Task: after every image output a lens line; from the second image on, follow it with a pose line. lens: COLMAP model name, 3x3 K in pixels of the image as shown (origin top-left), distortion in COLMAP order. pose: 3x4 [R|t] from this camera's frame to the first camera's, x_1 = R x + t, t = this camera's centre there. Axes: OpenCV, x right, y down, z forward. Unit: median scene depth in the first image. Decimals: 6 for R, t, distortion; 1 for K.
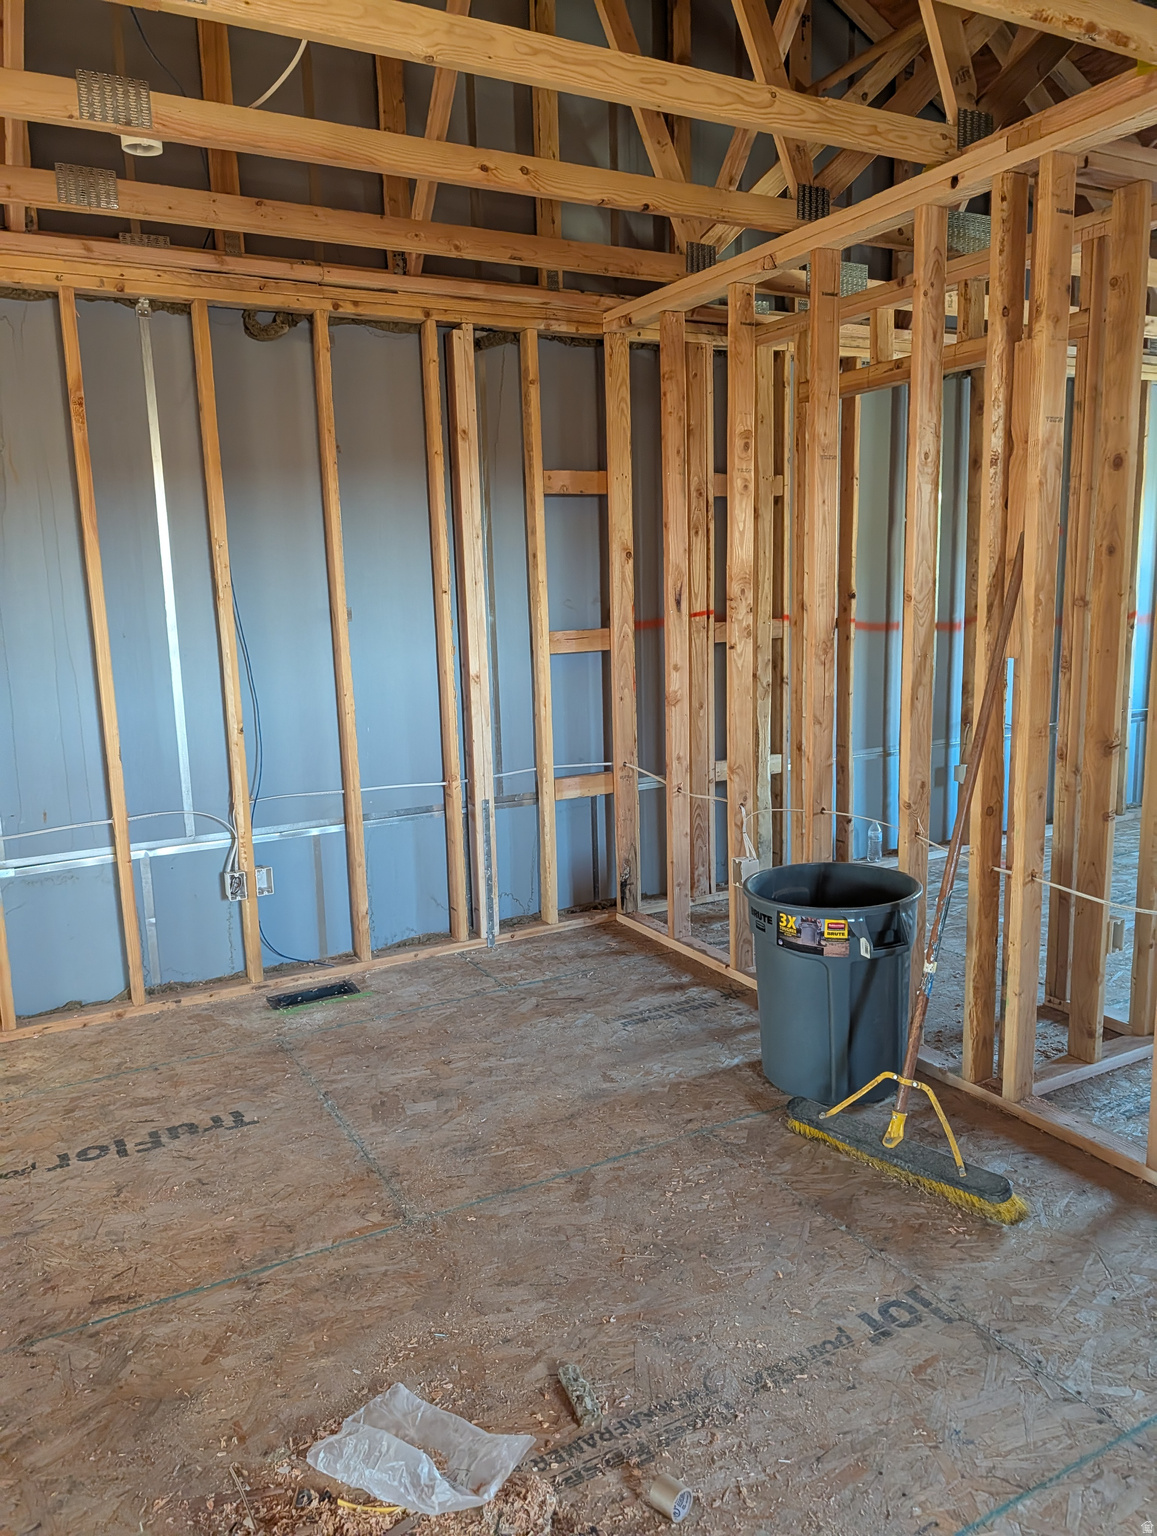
lens RADIAL K [[1092.5, 0, 576.9], [0, 1092.5, 777.3], [0, 0, 1]] dist [0.035187, -0.031174]
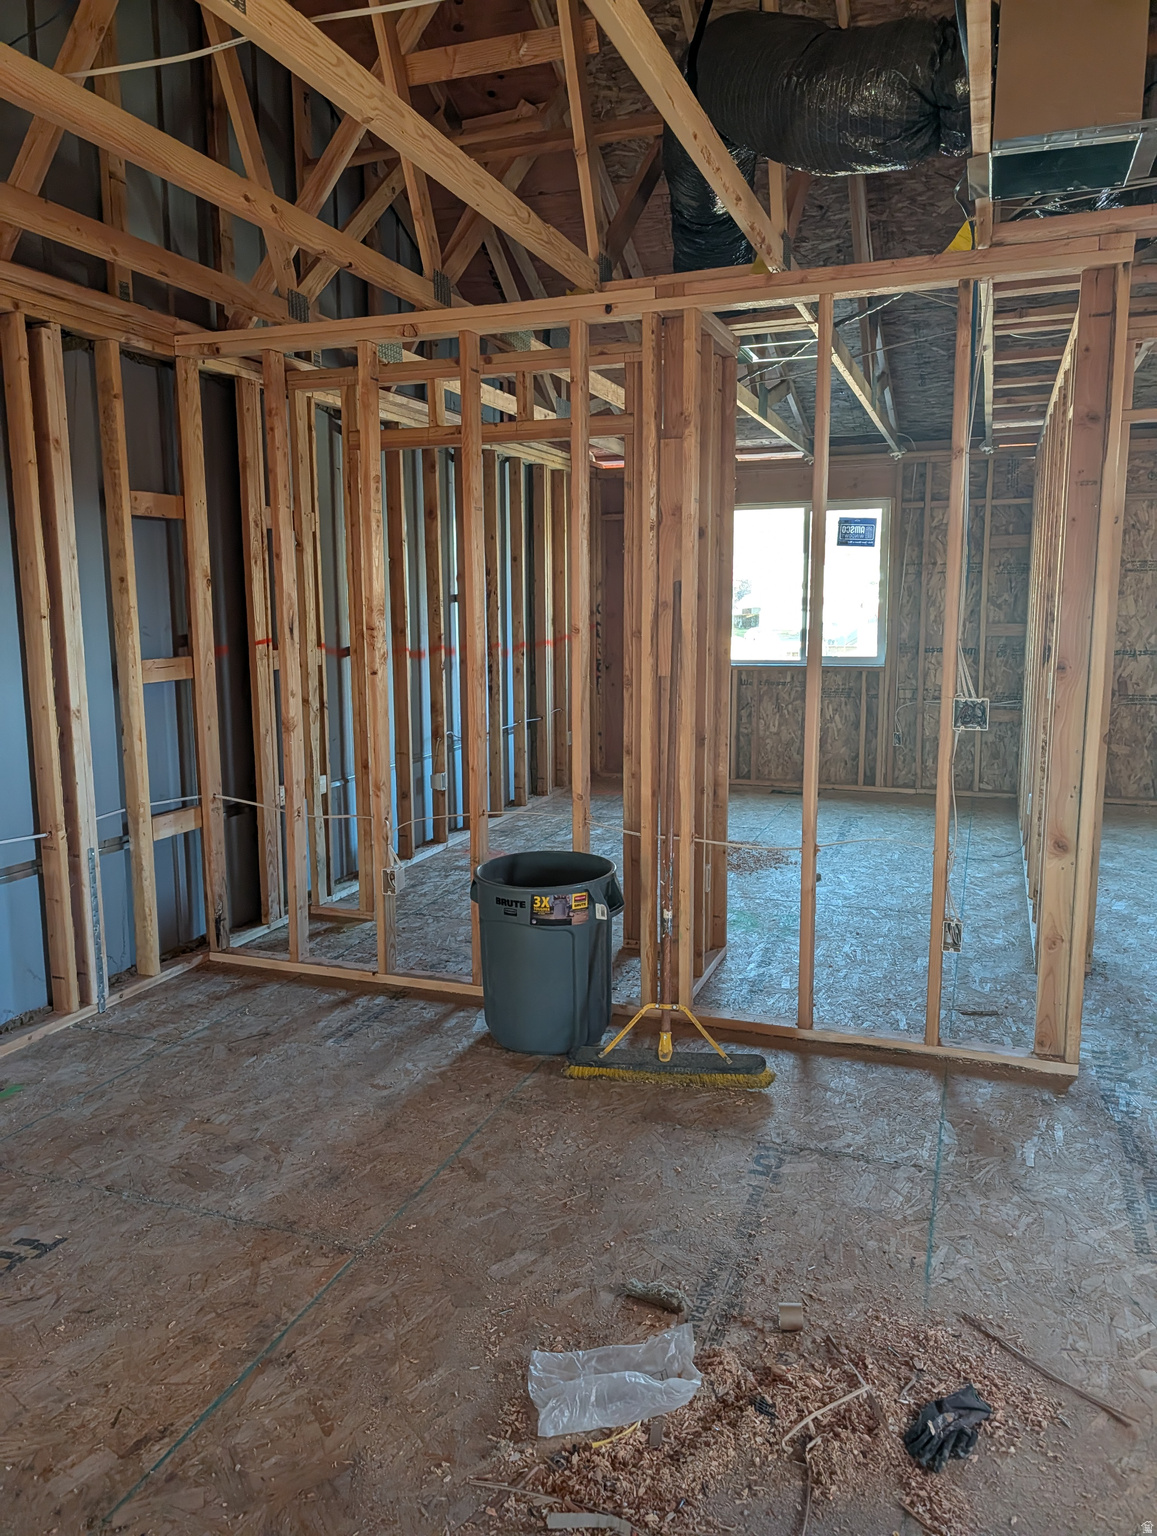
lens RADIAL K [[1092.5, 0, 567.7], [0, 1092.5, 760.3], [0, 0, 1]] dist [0.035187, -0.031174]
pose [[0.757209, -0.070664, 0.649339, -0.379931], [0.099463, 0.995011, -0.007705, -0.005214], [-0.645555, 0.070420, 0.760460, 0.058750]]
